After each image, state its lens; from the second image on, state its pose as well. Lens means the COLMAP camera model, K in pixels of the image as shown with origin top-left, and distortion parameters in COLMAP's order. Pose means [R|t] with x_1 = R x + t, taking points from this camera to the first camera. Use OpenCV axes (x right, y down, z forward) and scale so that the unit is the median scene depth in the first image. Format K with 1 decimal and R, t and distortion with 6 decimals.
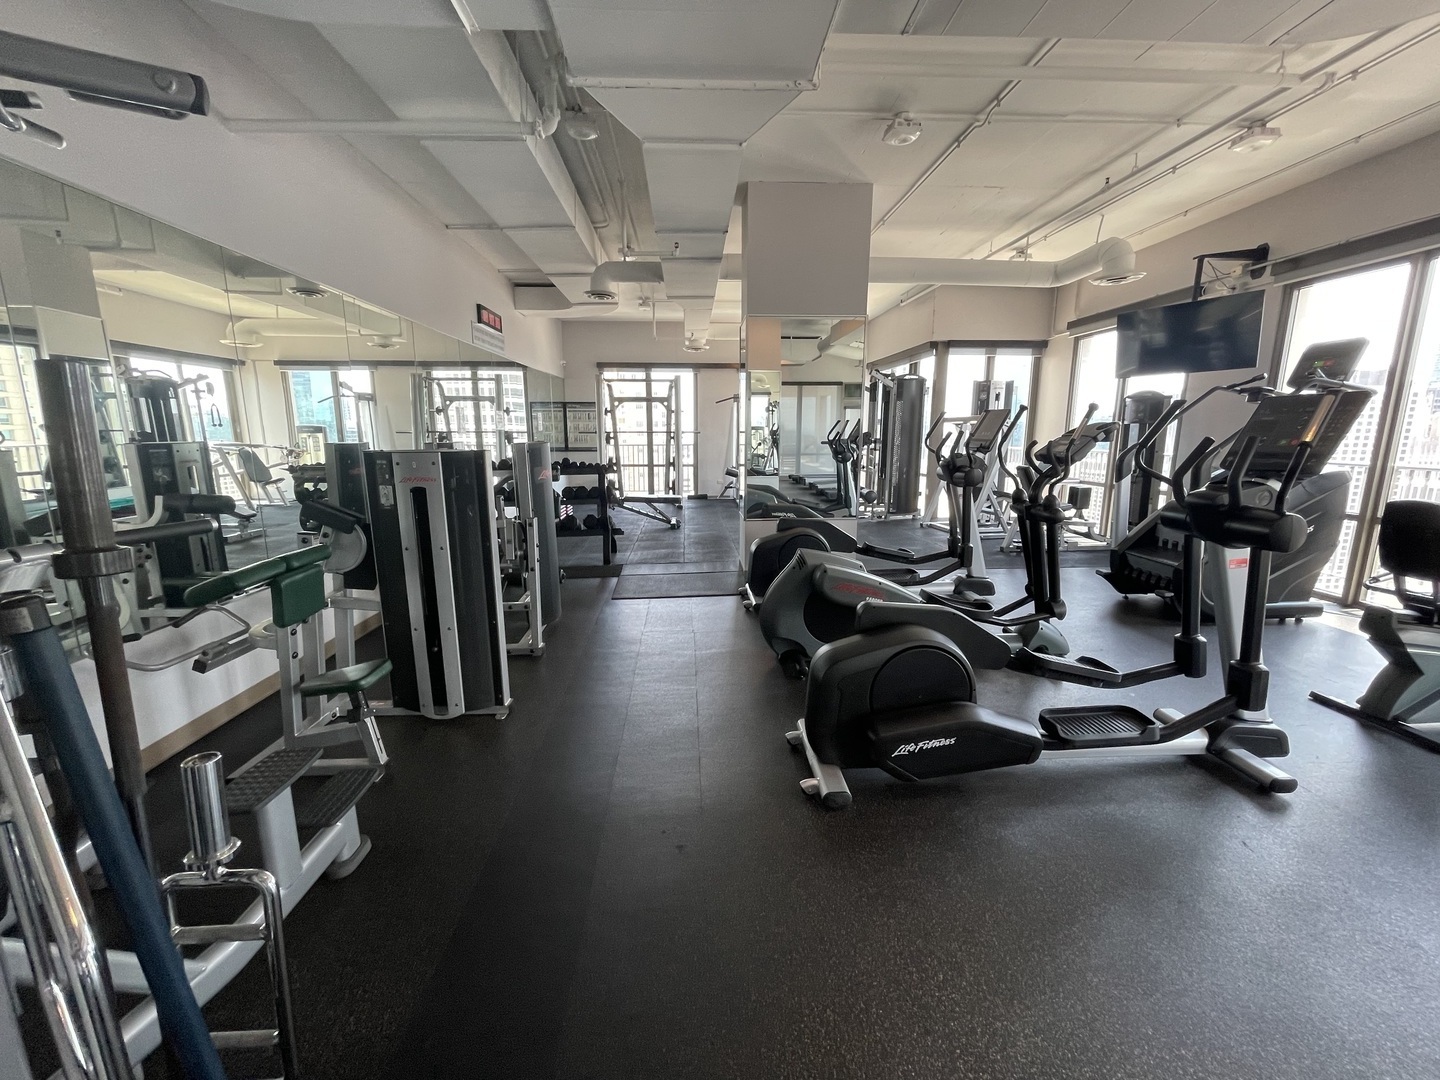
lens RADIAL K [[581.1, 0, 722.3], [0, 581.1, 539.7], [0, 0, 1]] dist [-0.015994, -0.000311]
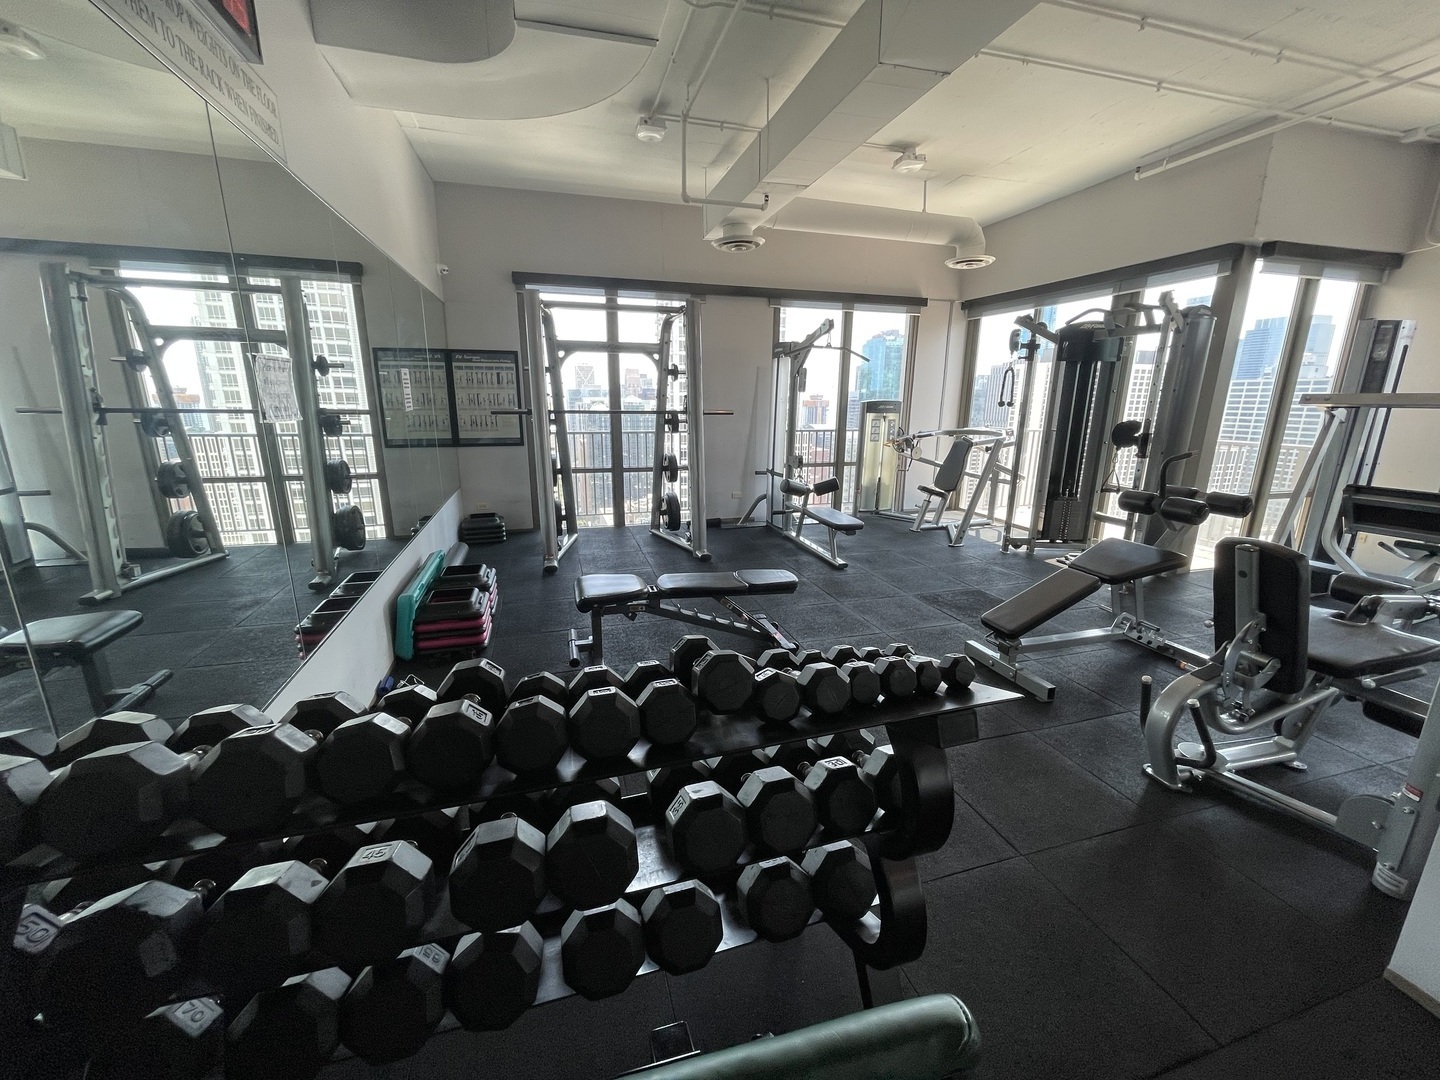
lens RADIAL K [[581.1, 0, 715.9], [0, 581.1, 540.2], [0, 0, 1]] dist [-0.015994, -0.000311]
pose [[0.977020, -0.044565, 0.208438, -0.160822], [0.032335, 0.997570, 0.061719, -0.097766], [-0.210682, -0.053561, 0.976086, 0.463283]]
